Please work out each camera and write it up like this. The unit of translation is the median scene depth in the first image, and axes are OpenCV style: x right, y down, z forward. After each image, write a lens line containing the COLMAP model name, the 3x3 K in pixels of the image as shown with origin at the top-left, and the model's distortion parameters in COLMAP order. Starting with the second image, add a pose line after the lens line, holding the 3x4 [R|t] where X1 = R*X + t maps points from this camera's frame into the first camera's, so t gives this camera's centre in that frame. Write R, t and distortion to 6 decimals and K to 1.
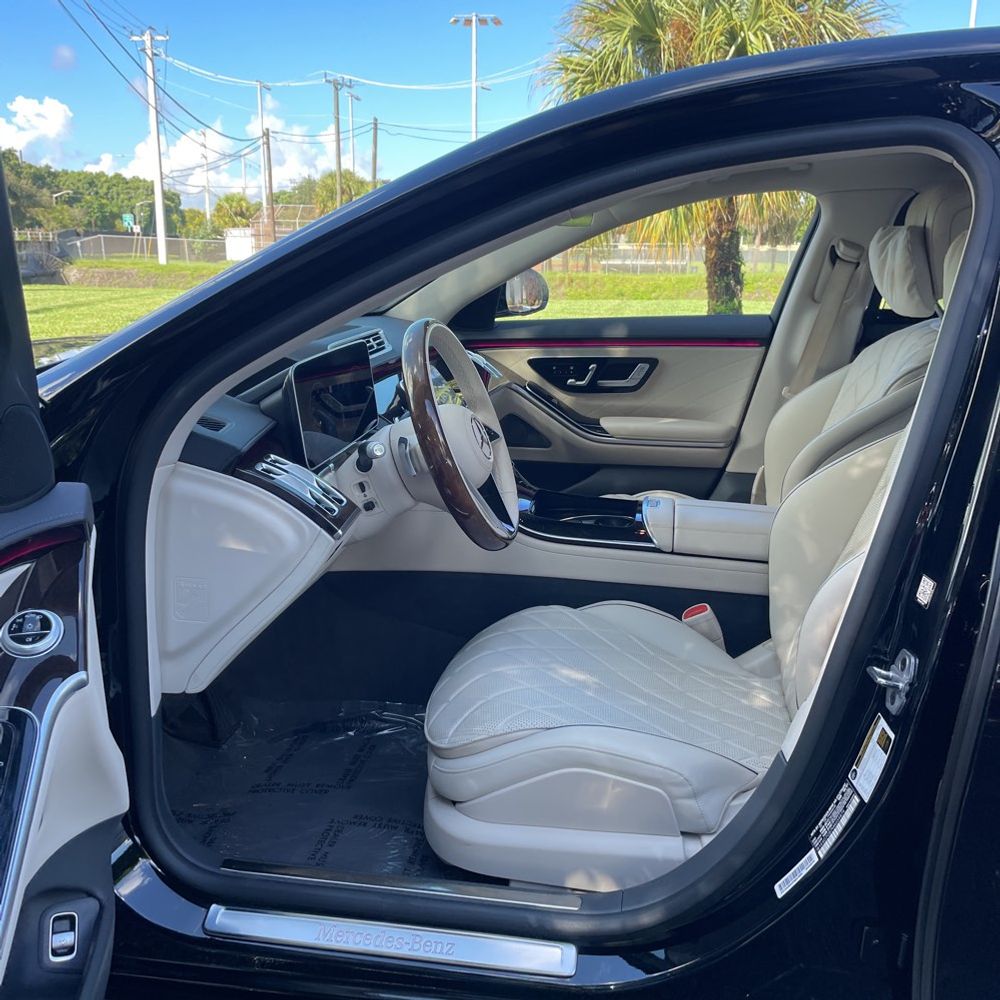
lens RADIAL K [[1026.2, 0, 511.0], [0, 1026.2, 493.1], [0, 0, 1]] dist [0.033504, 0.000000]
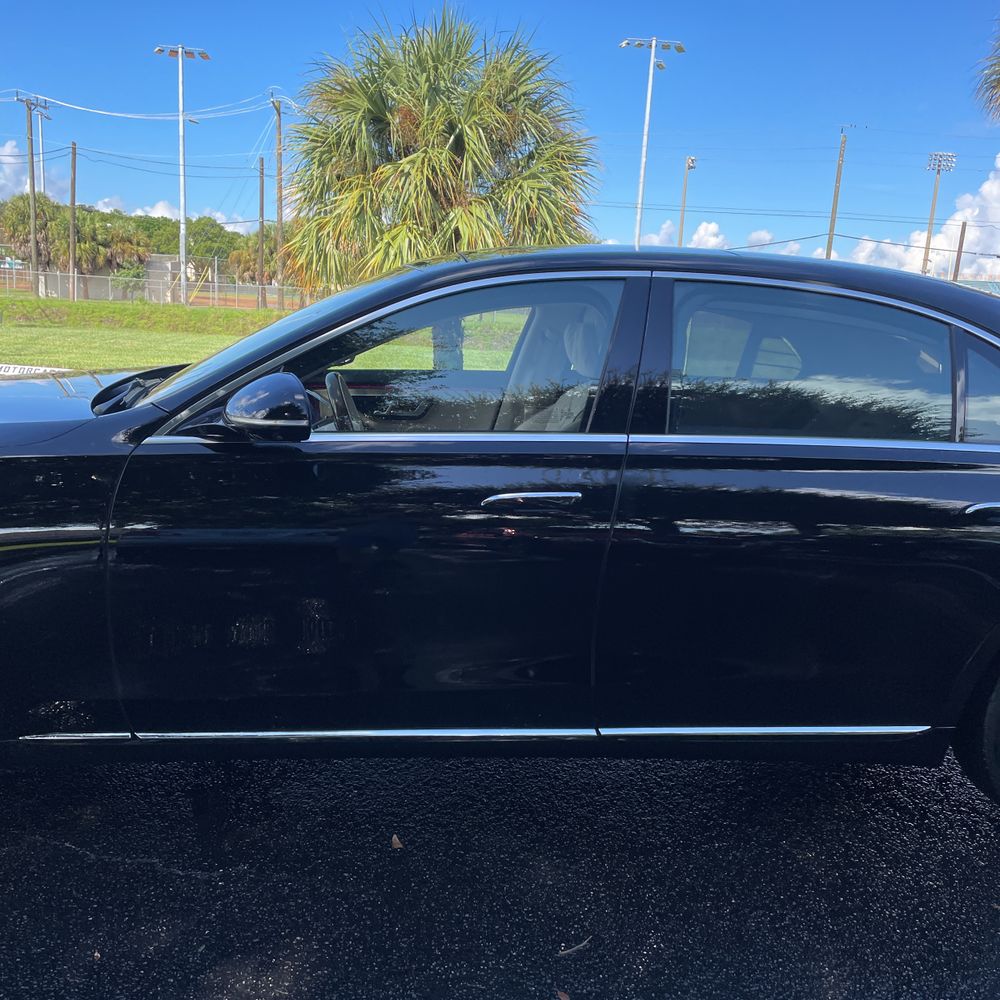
lens RADIAL K [[1026.2, 0, 498.1], [0, 1026.2, 500.6], [0, 0, 1]] dist [0.033504, 0.000000]
pose [[0.965414, -0.011384, 0.260472, -0.044048], [0.019309, 0.999425, -0.027887, 0.017725], [-0.260005, 0.031952, 0.965079, -0.130150]]
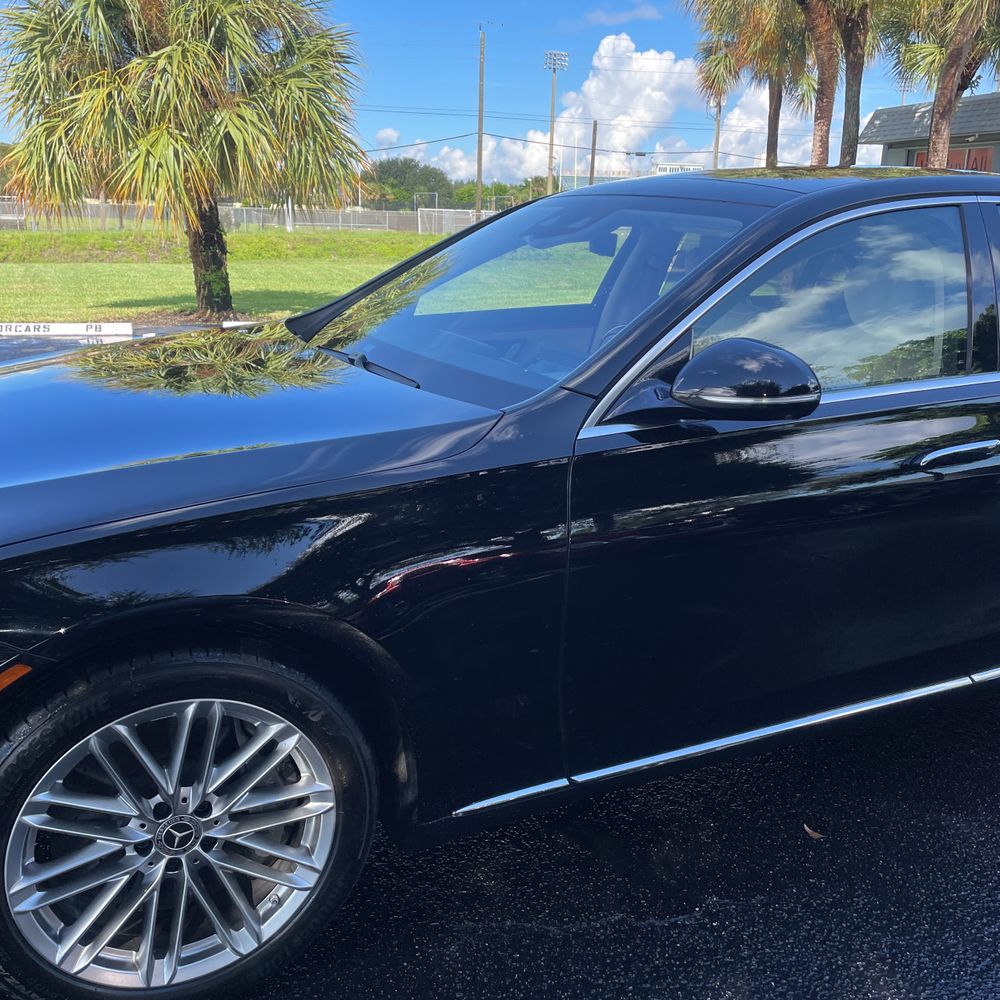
lens RADIAL K [[1026.2, 0, 492.0], [0, 1026.2, 501.0], [0, 0, 1]] dist [0.033504, 0.000000]
pose [[0.827149, -0.144256, 0.543152, -0.181878], [0.117445, 0.989524, 0.083955, -0.010196], [-0.549573, -0.005652, 0.835426, -0.033922]]
